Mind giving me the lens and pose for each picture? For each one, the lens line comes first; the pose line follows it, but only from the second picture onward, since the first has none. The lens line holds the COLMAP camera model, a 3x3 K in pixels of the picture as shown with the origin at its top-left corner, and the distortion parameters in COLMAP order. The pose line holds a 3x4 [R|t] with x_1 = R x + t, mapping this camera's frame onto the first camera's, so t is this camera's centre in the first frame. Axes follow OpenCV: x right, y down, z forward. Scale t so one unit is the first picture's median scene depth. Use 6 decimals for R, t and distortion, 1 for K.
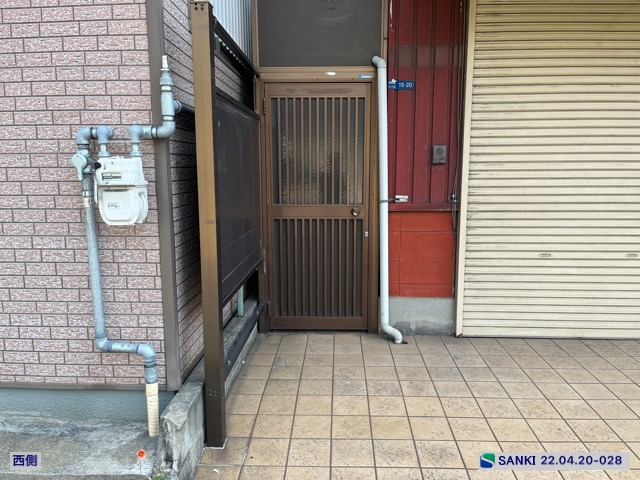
lens RADIAL K [[484.8, 0, 318.8], [0, 484.8, 244.9], [0, 0, 1]] dist [0.090988, -0.128977]
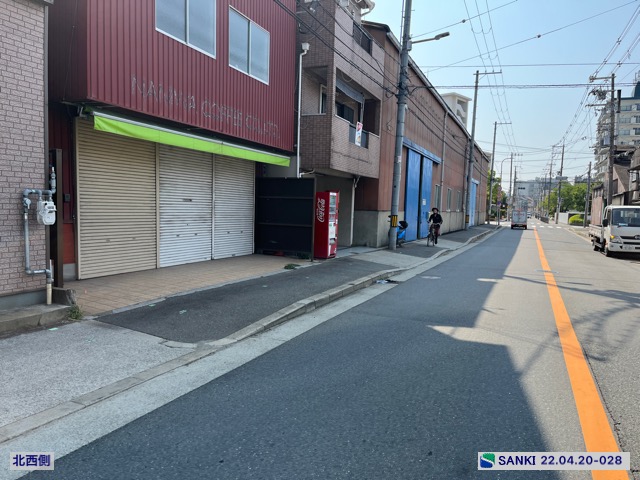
lens RADIAL K [[484.8, 0, 318.8], [0, 484.8, 244.9], [0, 0, 1]] dist [0.090988, -0.128977]
pose [[0.361817, -0.060755, 0.930267, -1.427341], [0.116018, 0.993051, 0.019731, 0.116056], [-0.925002, 0.100789, 0.366352, -0.853948]]
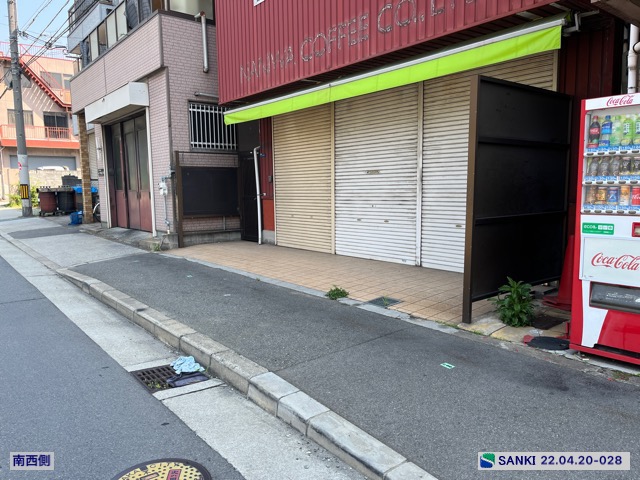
lens RADIAL K [[484.8, 0, 318.8], [0, 484.8, 244.9], [0, 0, 1]] dist [0.090988, -0.128977]
pose [[0.648867, 0.082803, -0.756383, 2.587722], [-0.112370, 0.993589, 0.012374, 0.129578], [0.752559, 0.076966, 0.654012, -0.603704]]
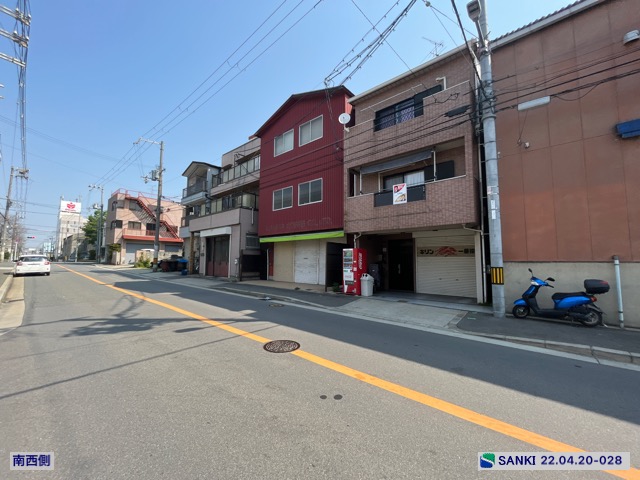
lens RADIAL K [[258.4, 0, 320.0], [0, 258.4, 240.0], [0, 0, 1]] dist [0.000215, -0.000055]
pose [[0.774374, -0.043996, -0.631197, 3.859866], [-0.115267, 0.971077, -0.209100, 0.354277], [0.622140, 0.234677, 0.746905, -2.027999]]
